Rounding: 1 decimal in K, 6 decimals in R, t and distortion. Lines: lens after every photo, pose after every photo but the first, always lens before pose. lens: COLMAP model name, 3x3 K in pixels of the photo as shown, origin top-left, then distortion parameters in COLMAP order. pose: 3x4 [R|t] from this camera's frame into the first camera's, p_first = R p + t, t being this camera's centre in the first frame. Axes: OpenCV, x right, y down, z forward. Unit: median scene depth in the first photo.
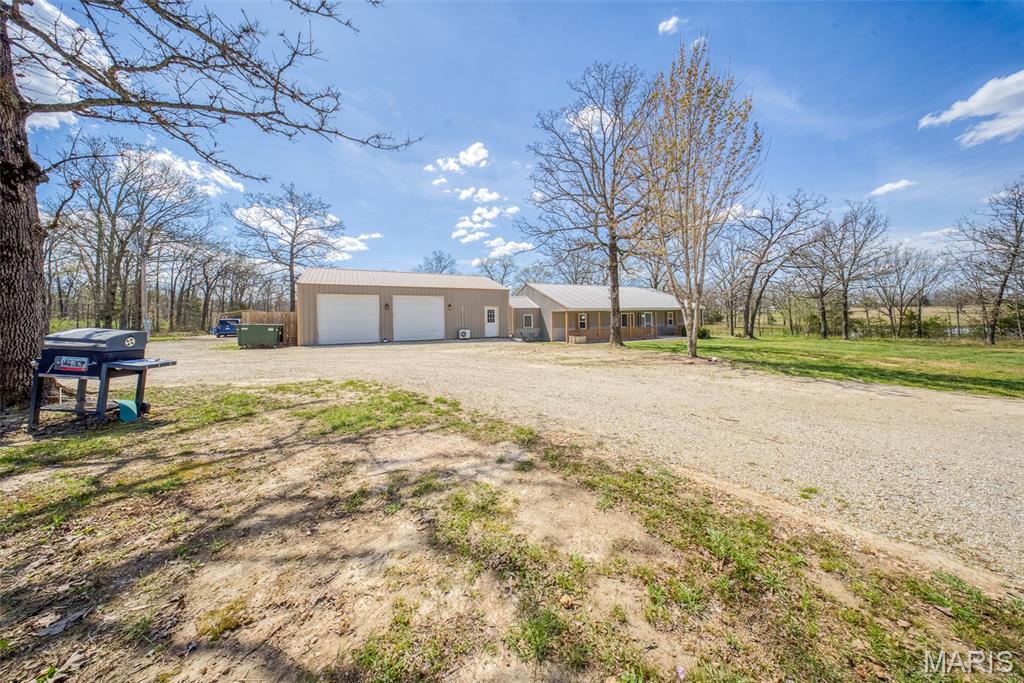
lens RADIAL K [[310.5, 0, 513.2], [0, 310.5, 315.2], [0, 0, 1]] dist [-0.000406, -0.000051]
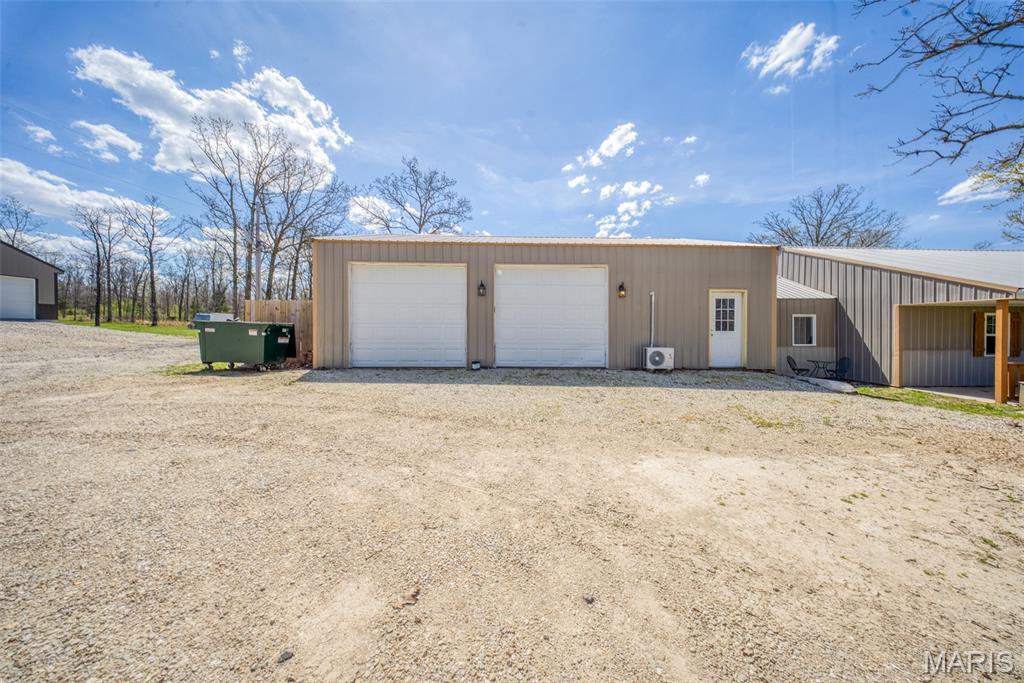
lens RADIAL K [[307.2, 0, 515.4], [0, 307.2, 328.0], [0, 0, 1]] dist [-0.000874, -0.000064]
pose [[0.911075, 0.022113, -0.411646, -0.135310], [-0.014767, 0.999670, 0.021019, 0.013824], [0.411975, -0.013071, 0.911101, 0.466089]]
